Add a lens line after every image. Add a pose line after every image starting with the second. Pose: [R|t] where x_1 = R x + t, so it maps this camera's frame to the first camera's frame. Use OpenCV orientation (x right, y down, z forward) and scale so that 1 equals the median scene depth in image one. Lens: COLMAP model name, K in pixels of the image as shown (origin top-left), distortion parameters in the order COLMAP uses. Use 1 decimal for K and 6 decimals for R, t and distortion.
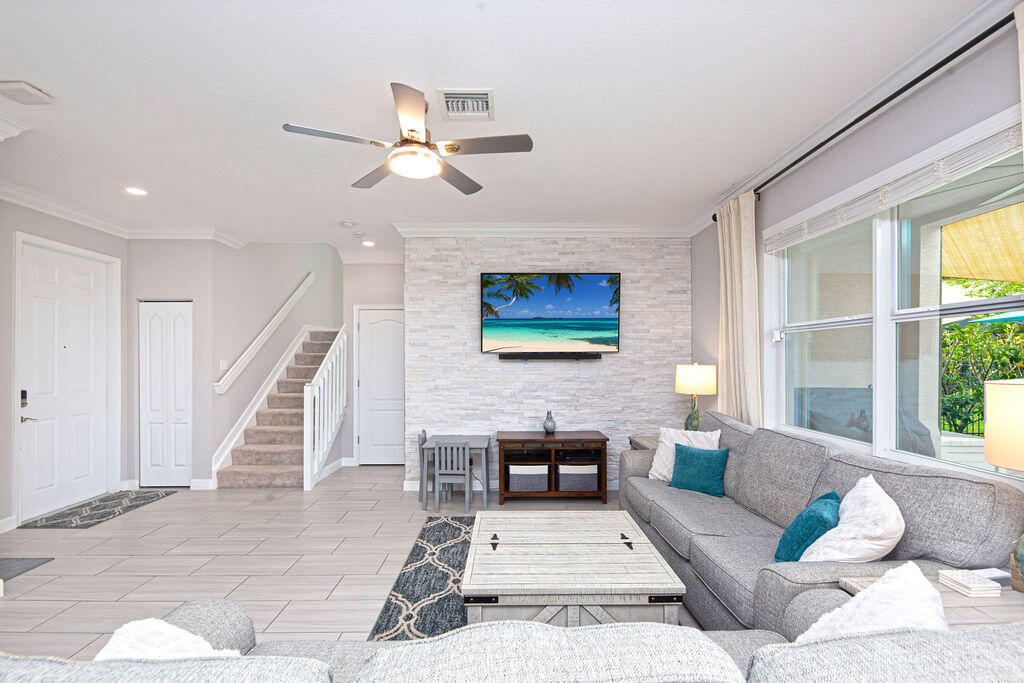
lens RADIAL K [[443.7, 0, 513.3], [0, 443.7, 359.9], [0, 0, 1]] dist [0.001138, -0.000121]
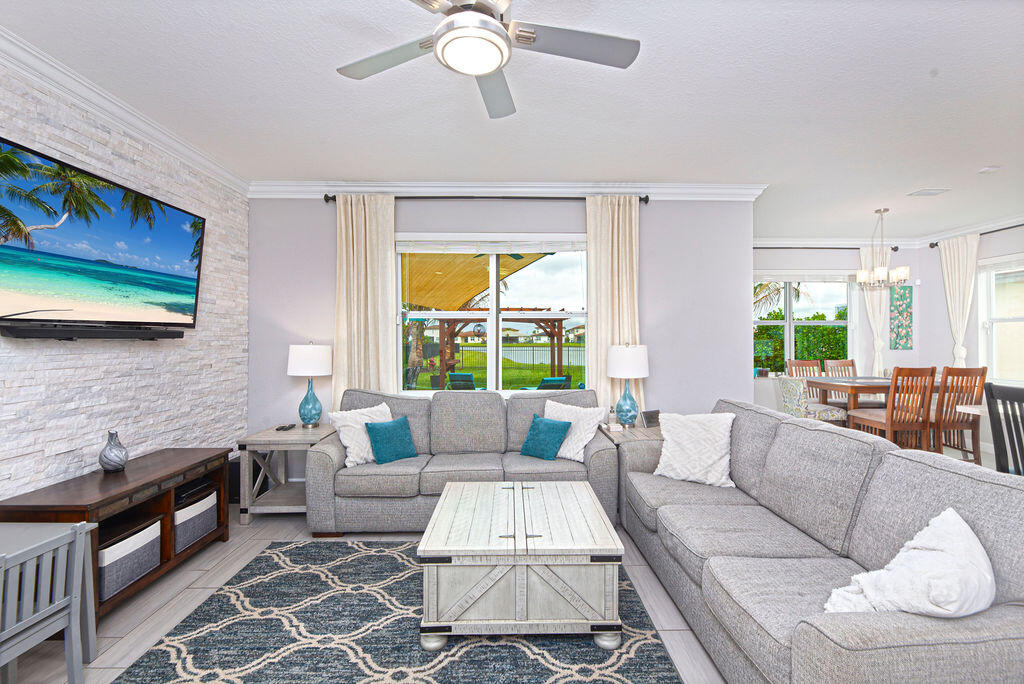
lens RADIAL K [[446.6, 0, 513.8], [0, 446.6, 333.4], [0, 0, 1]] dist [-0.003147, -0.000741]
pose [[-0.000179, 0.013349, 0.999911, -0.476309], [0.003338, 0.999905, -0.013348, 0.001497], [-0.999994, 0.003336, -0.000223, 0.498686]]
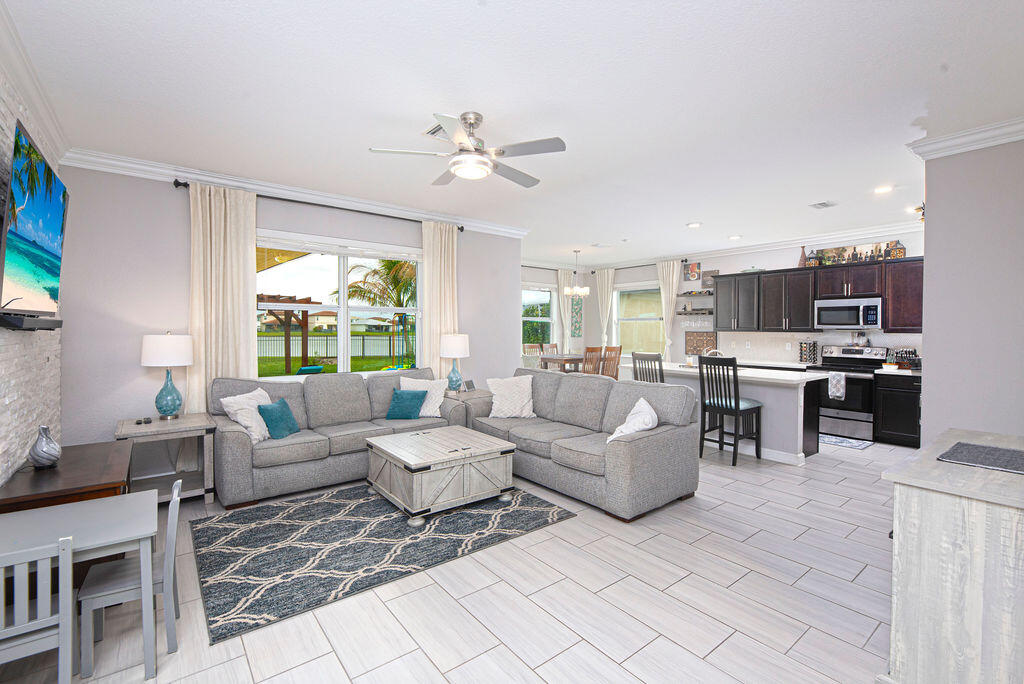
lens RADIAL K [[458.3, 0, 509.4], [0, 458.3, 331.1], [0, 0, 1]] dist [0.008439, -0.000255]
pose [[-0.596382, -0.005862, 0.802680, -0.686500], [-0.002646, 0.999982, 0.005337, -0.002146], [-0.802697, 0.001059, -0.596387, 0.884037]]
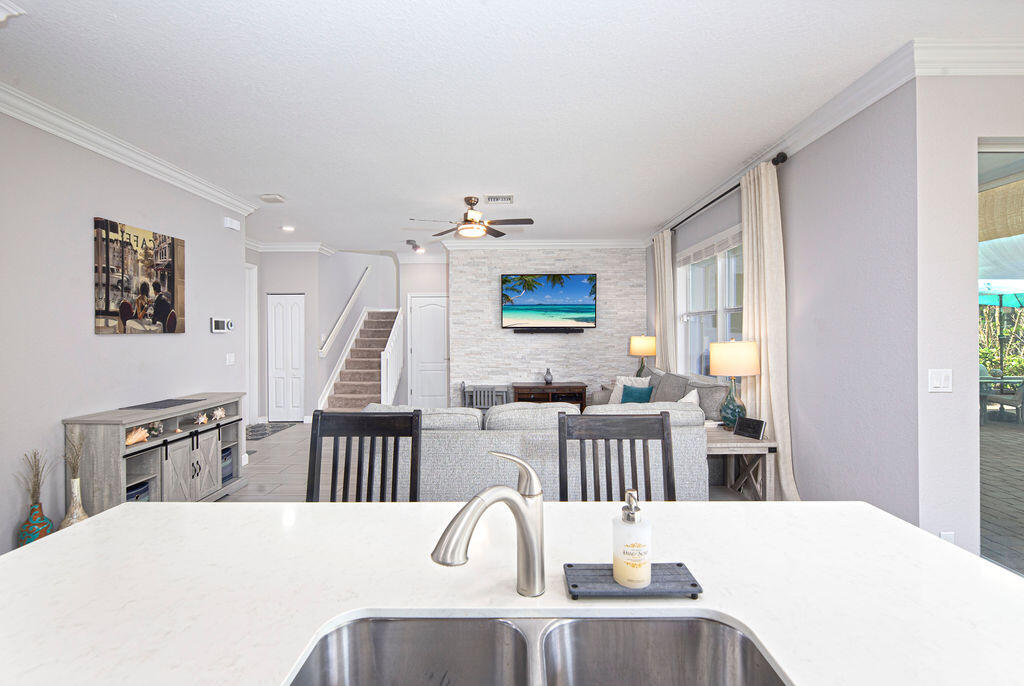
lens RADIAL K [[446.6, 0, 513.8], [0, 446.6, 334.4], [0, 0, 1]] dist [-0.003147, -0.000741]
pose [[0.999756, -0.004717, -0.021601, -0.000637], [0.004812, 0.999979, 0.004359, -0.003250], [0.021580, -0.004461, 0.999757, -0.478066]]
